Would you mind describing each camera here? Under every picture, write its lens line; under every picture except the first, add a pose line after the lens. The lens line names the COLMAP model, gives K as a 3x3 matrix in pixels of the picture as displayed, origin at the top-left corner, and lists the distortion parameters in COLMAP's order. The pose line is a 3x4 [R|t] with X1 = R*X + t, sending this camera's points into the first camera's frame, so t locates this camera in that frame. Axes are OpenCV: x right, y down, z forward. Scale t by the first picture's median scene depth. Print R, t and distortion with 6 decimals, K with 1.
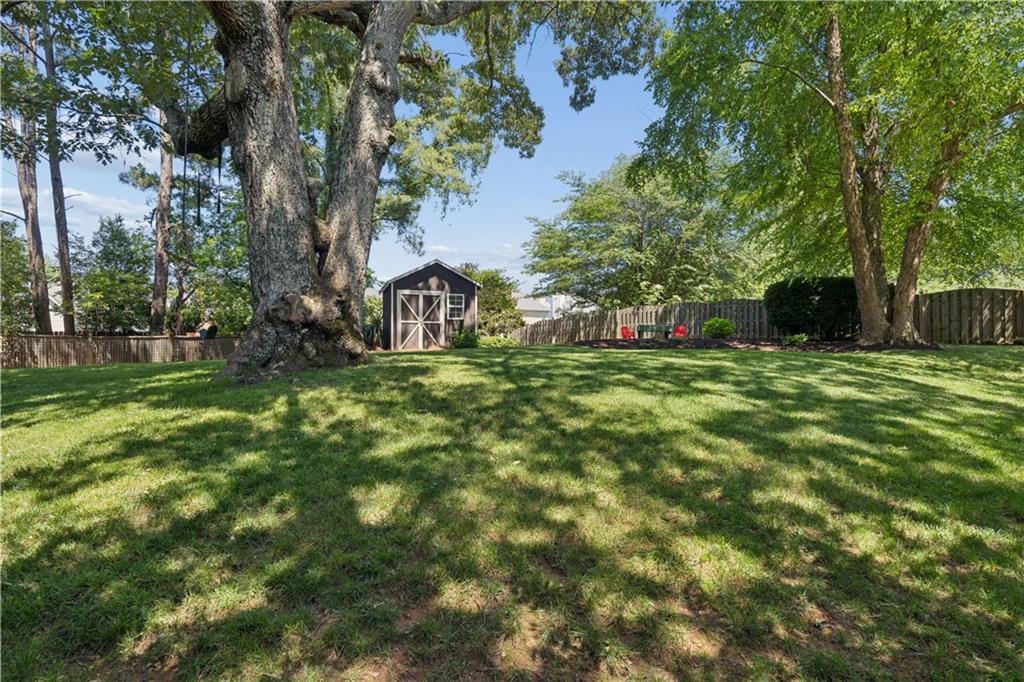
lens RADIAL K [[504.3, 0, 512.0], [0, 504.3, 341.0], [0, 0, 1]] dist [-0.002571, -0.000315]
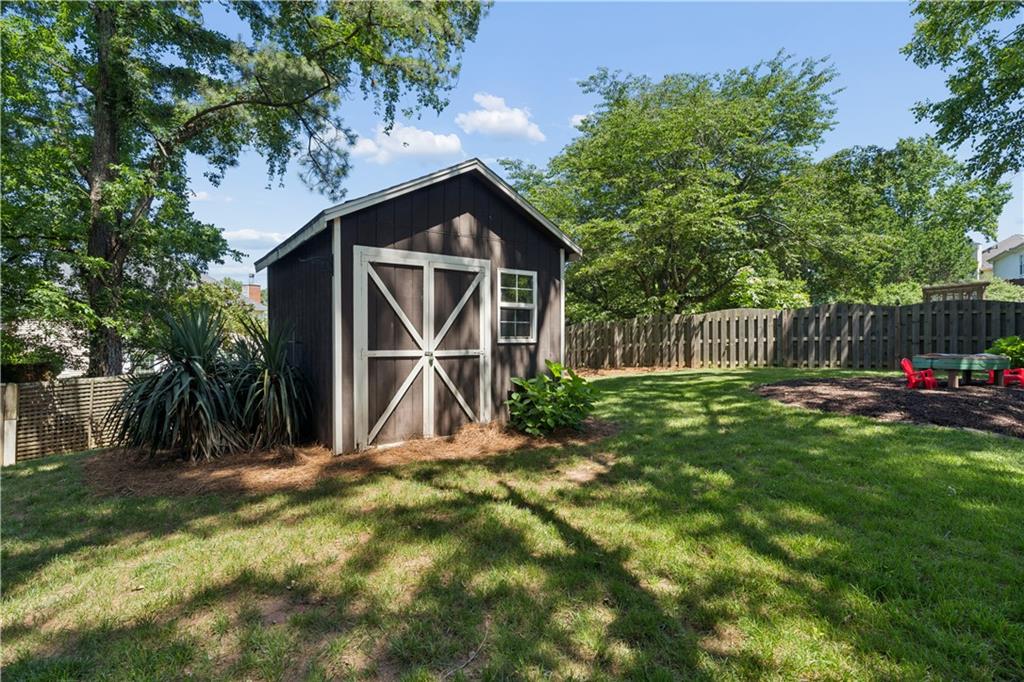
lens RADIAL K [[504.3, 0, 512.0], [0, 504.3, 341.0], [0, 0, 1]] dist [-0.002571, -0.000315]
pose [[0.959778, -0.005516, 0.280706, -0.214186], [0.005547, 0.999984, 0.000684, -0.044448], [-0.280705, 0.000901, 0.959794, 0.669845]]
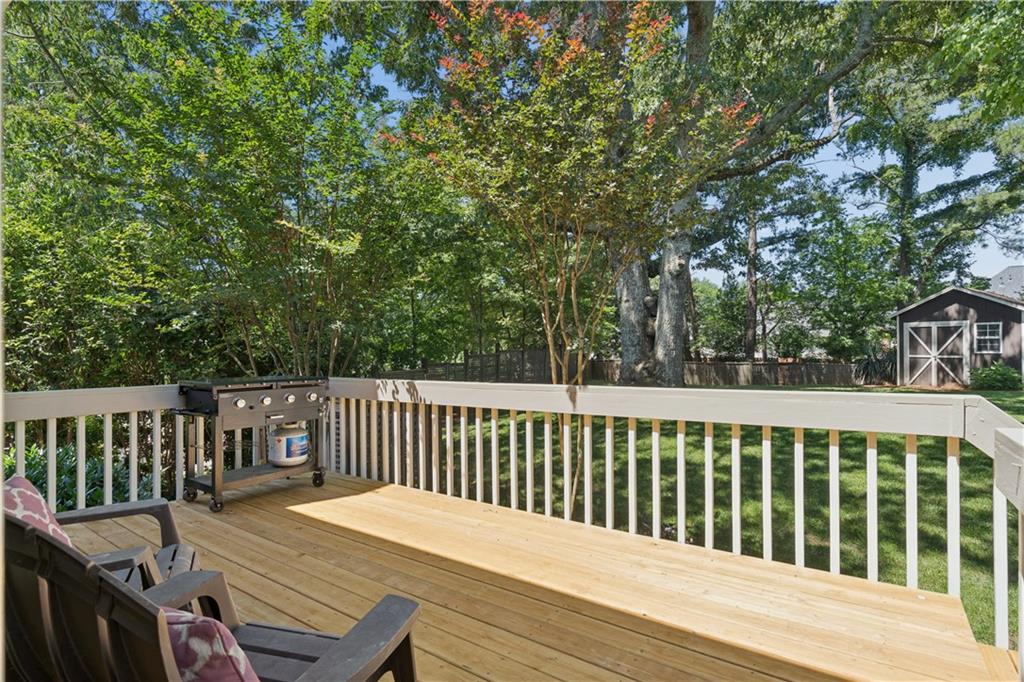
lens RADIAL K [[504.3, 0, 512.0], [0, 504.3, 341.0], [0, 0, 1]] dist [-0.002571, -0.000315]
pose [[0.251460, -0.012314, -0.967789, 0.497504], [0.009336, 0.999903, -0.010297, -0.061628], [0.967823, -0.006446, 0.251551, 0.030248]]
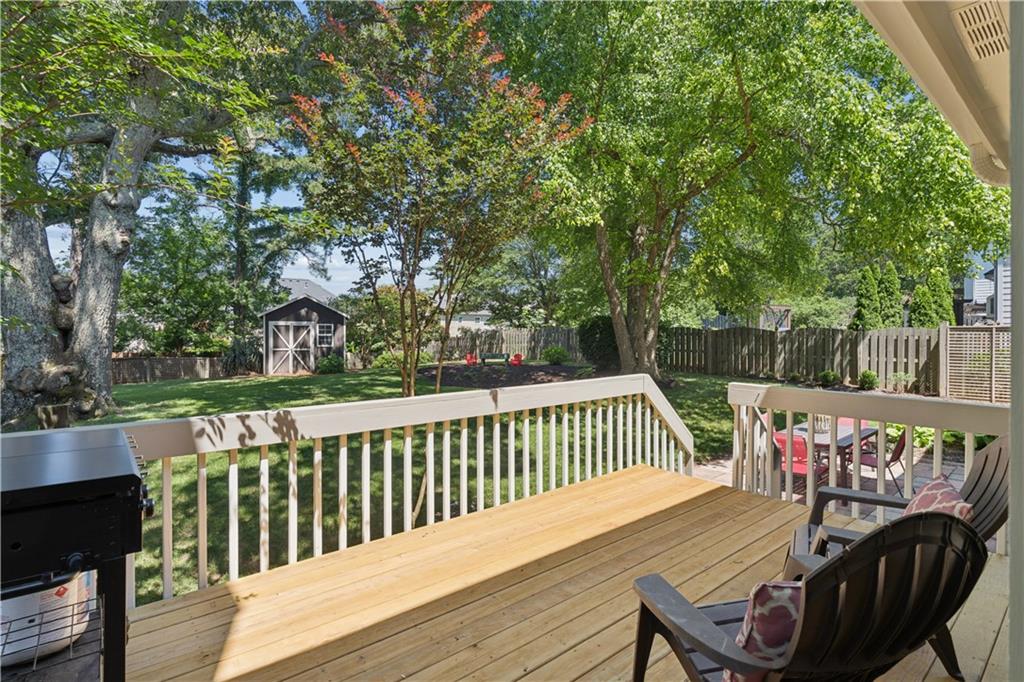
lens RADIAL K [[496.9, 0, 512.0], [0, 496.9, 341.0], [0, 0, 1]] dist [0.003772, 0.000441]
pose [[0.999876, 0.002633, -0.015504, 0.329496], [-0.002422, 0.999904, 0.013613, -0.070467], [0.015539, -0.013573, 0.999787, -0.116169]]
